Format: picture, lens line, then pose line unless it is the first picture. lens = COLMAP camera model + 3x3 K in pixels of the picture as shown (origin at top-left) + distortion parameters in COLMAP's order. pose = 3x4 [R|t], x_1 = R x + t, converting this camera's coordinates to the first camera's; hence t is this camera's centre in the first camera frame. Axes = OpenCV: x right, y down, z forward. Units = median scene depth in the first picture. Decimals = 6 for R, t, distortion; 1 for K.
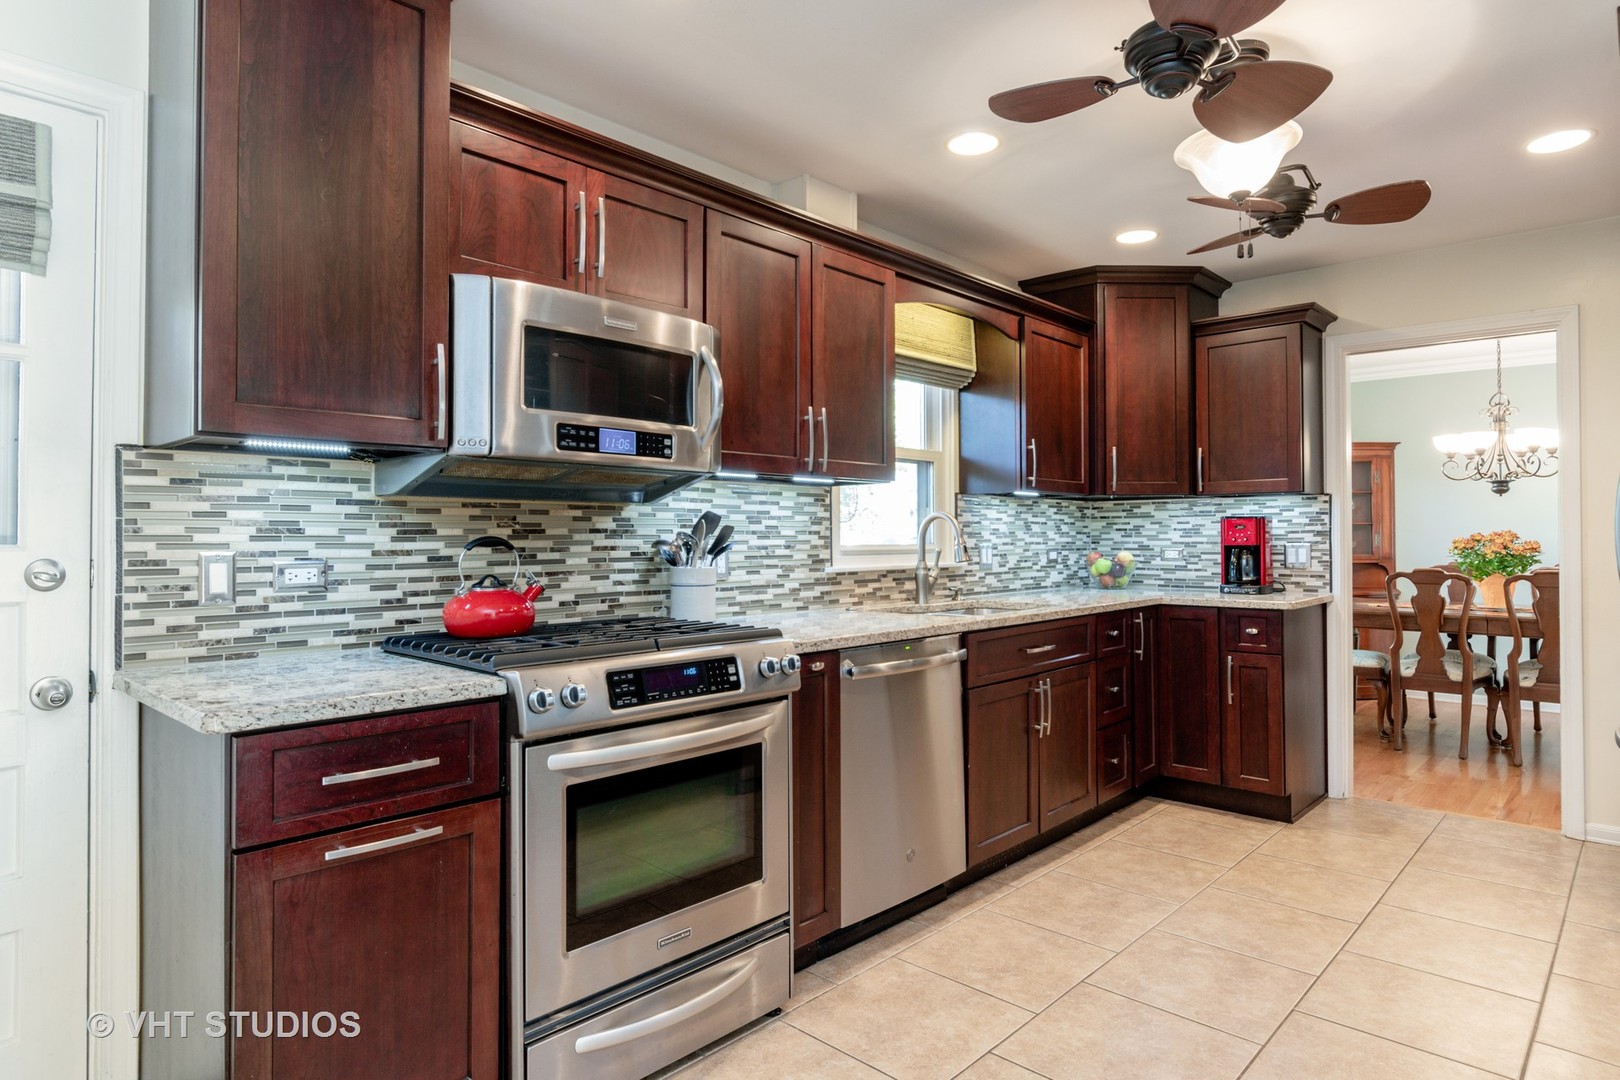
lens RADIAL K [[914.3, 0, 808.1], [0, 914.3, 532.2], [0, 0, 1]] dist [-0.005694, -0.001102]
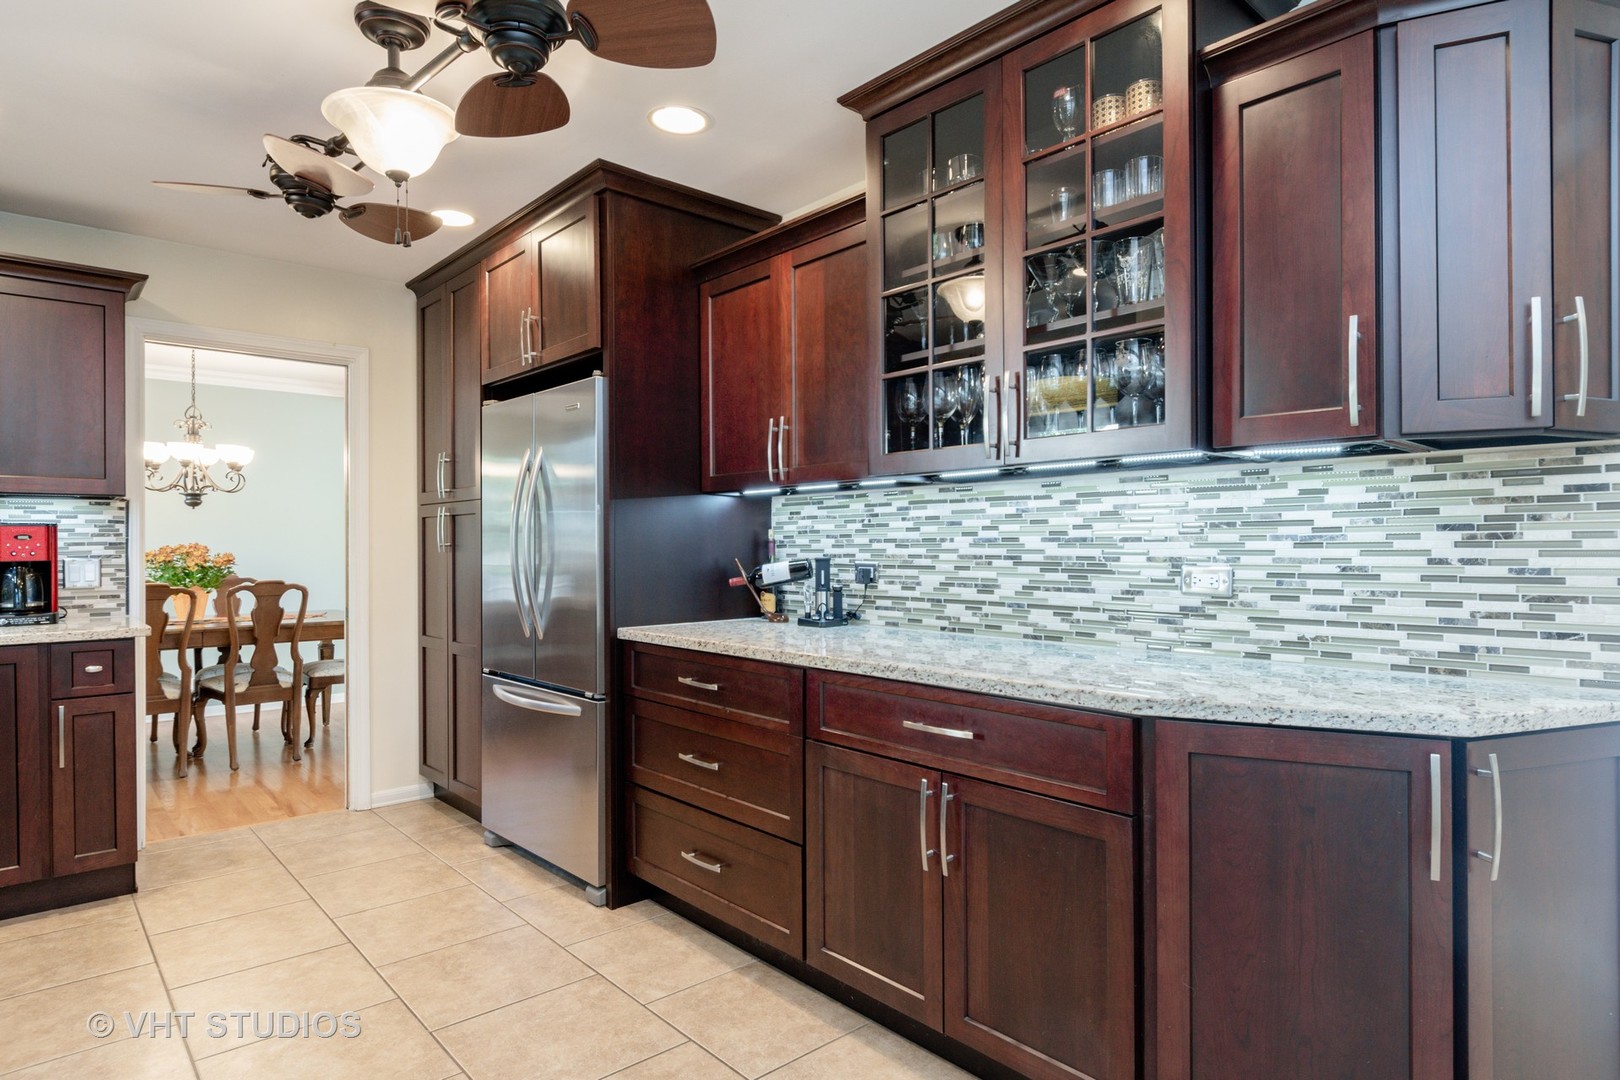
lens RADIAL K [[923.6, 0, 810.7], [0, 923.6, 541.5], [0, 0, 1]] dist [0.001446, -0.000734]
pose [[0.094084, 0.004951, 0.995552, -0.289088], [-0.001511, 0.999987, -0.004830, 0.000608], [-0.995563, -0.001050, 0.094091, 0.342332]]
